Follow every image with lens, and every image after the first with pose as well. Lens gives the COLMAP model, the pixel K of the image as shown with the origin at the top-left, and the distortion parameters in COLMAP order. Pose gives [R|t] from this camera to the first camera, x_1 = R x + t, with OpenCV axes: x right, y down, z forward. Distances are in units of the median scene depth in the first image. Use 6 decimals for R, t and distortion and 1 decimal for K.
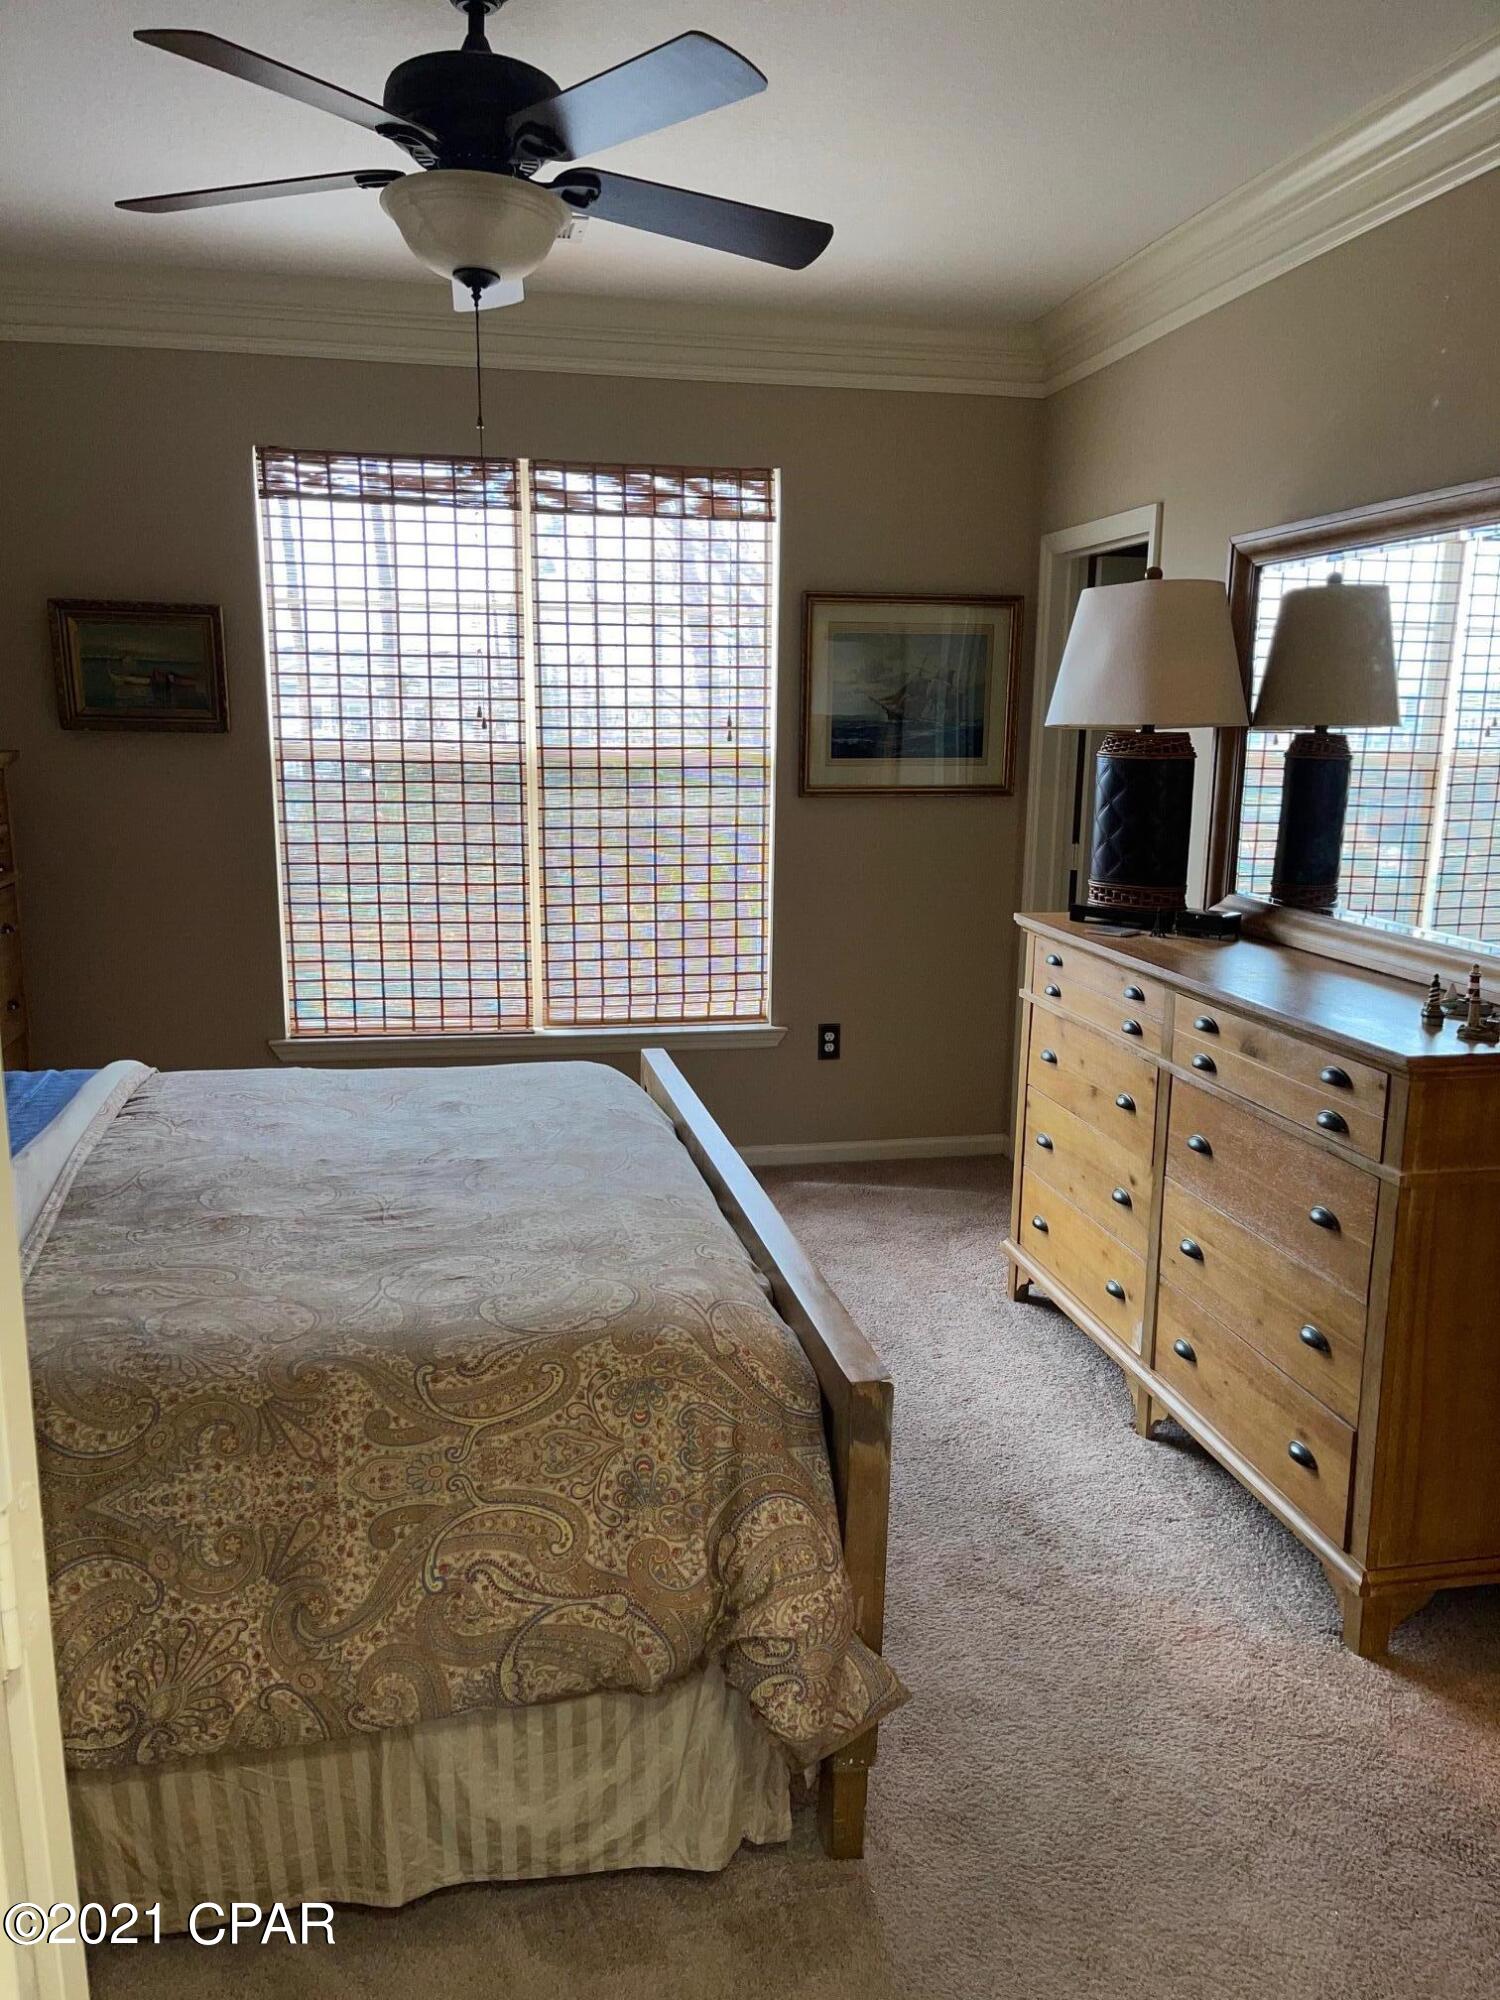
lens RADIAL K [[1505.8, 0, 744.0], [0, 1505.8, 1031.0], [0, 0, 1]] dist [0.054130, -0.038229]
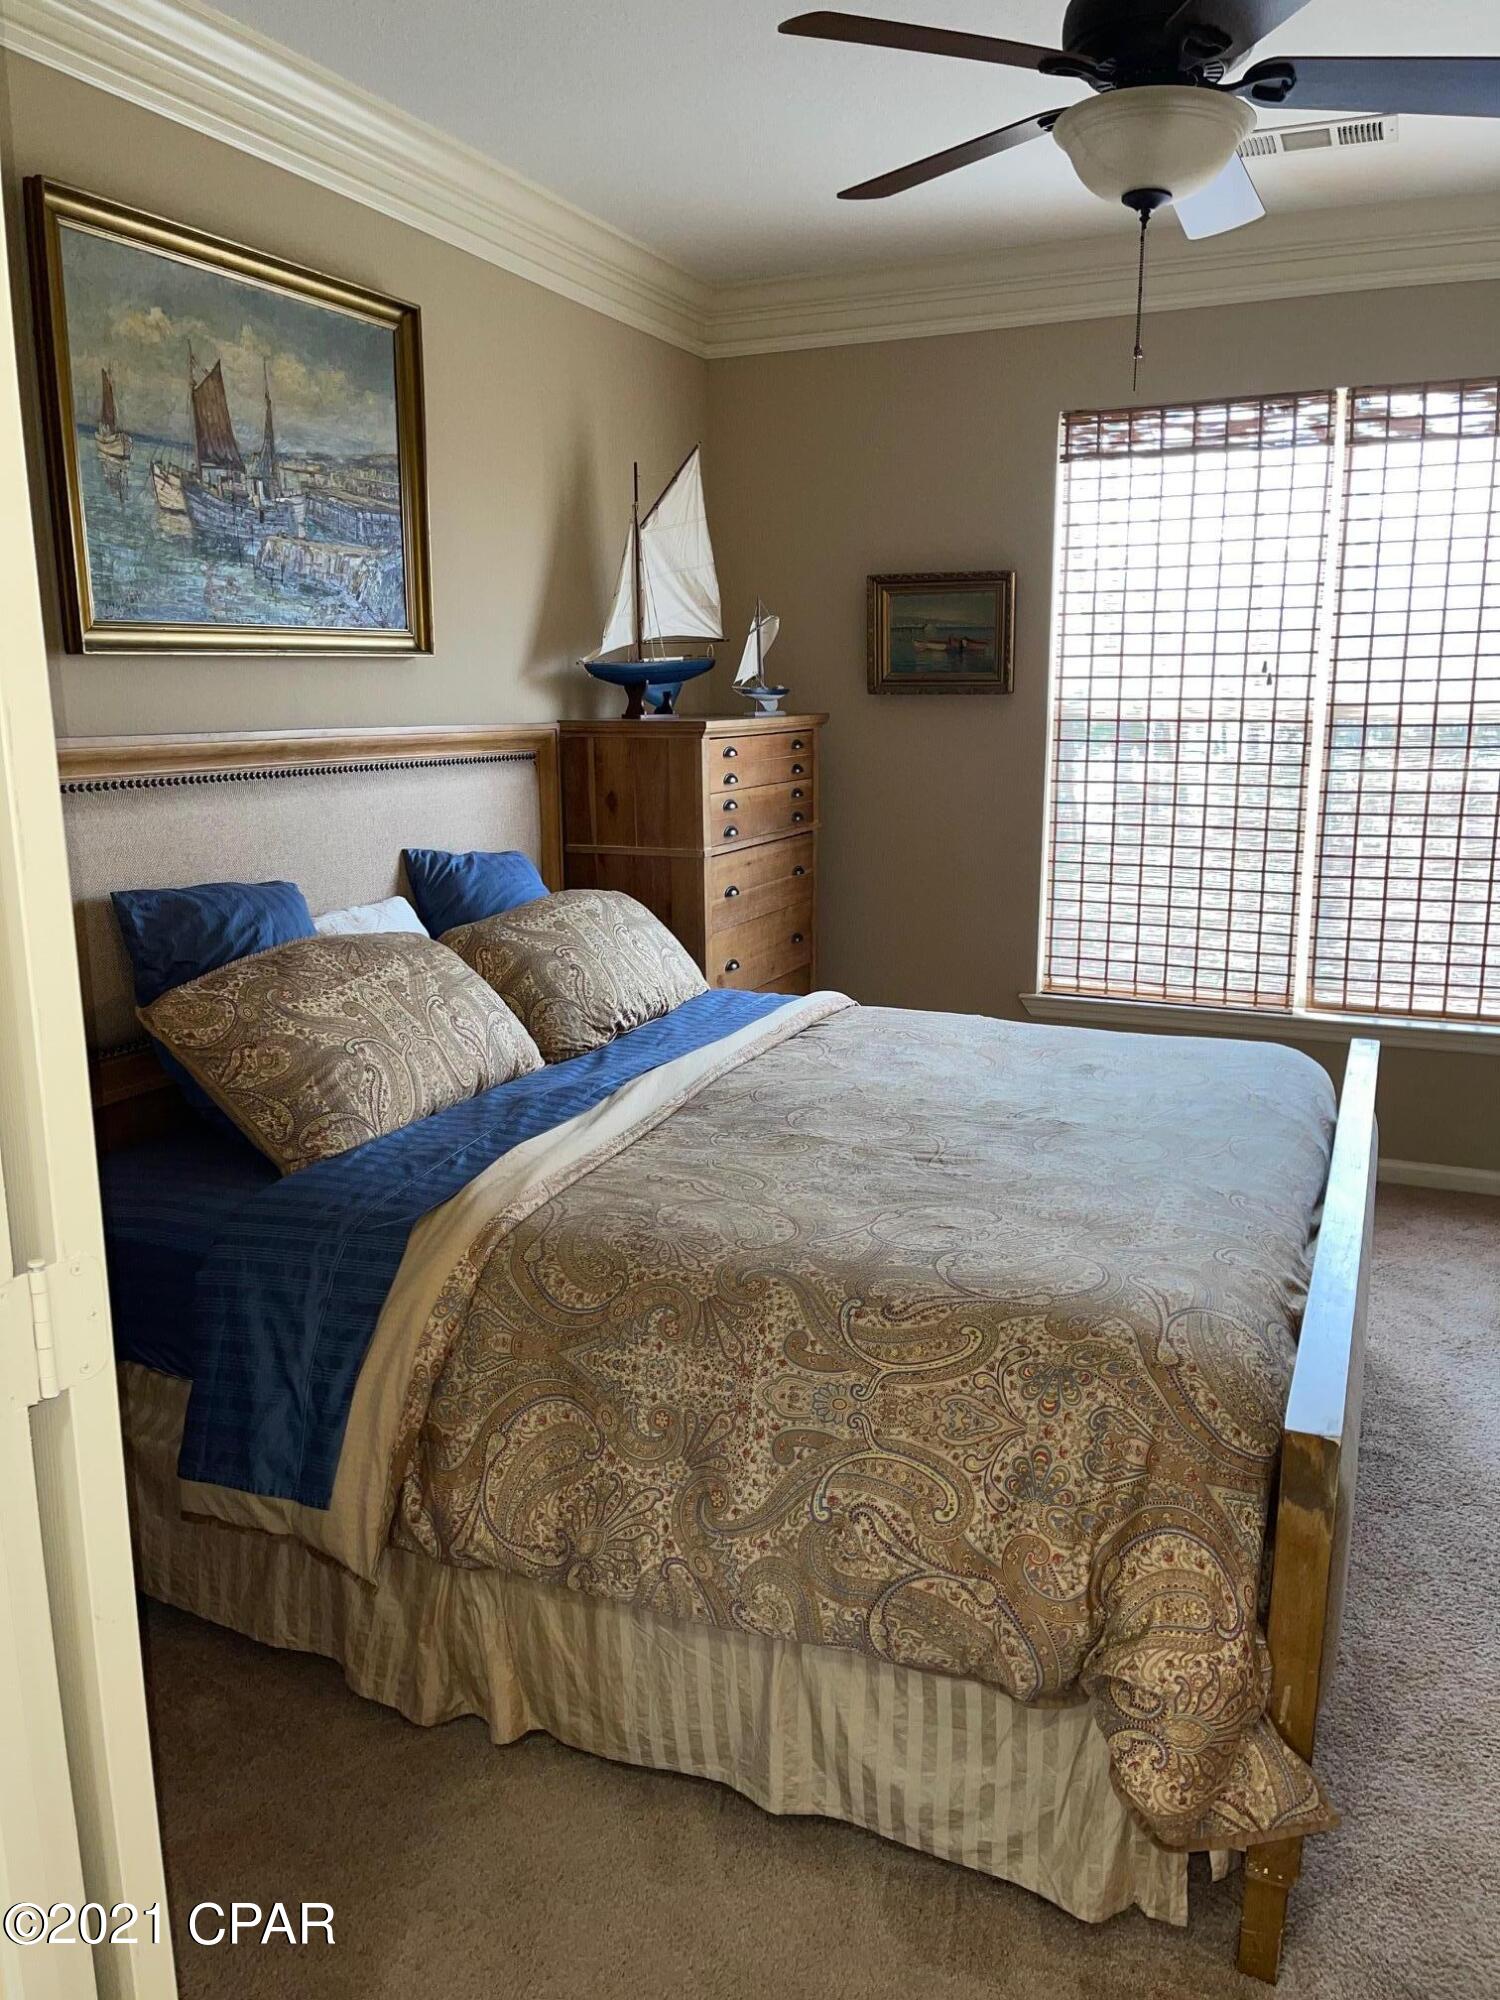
lens RADIAL K [[1506.1, 0, 750.0], [0, 1506.1, 1000.0], [0, 0, 1]] dist [0.069833, -0.088819]
pose [[0.822407, 0.101392, -0.559792, 0.277445], [-0.103112, 0.994259, 0.028600, 0.001100], [0.559478, 0.034200, 0.828139, 0.121545]]
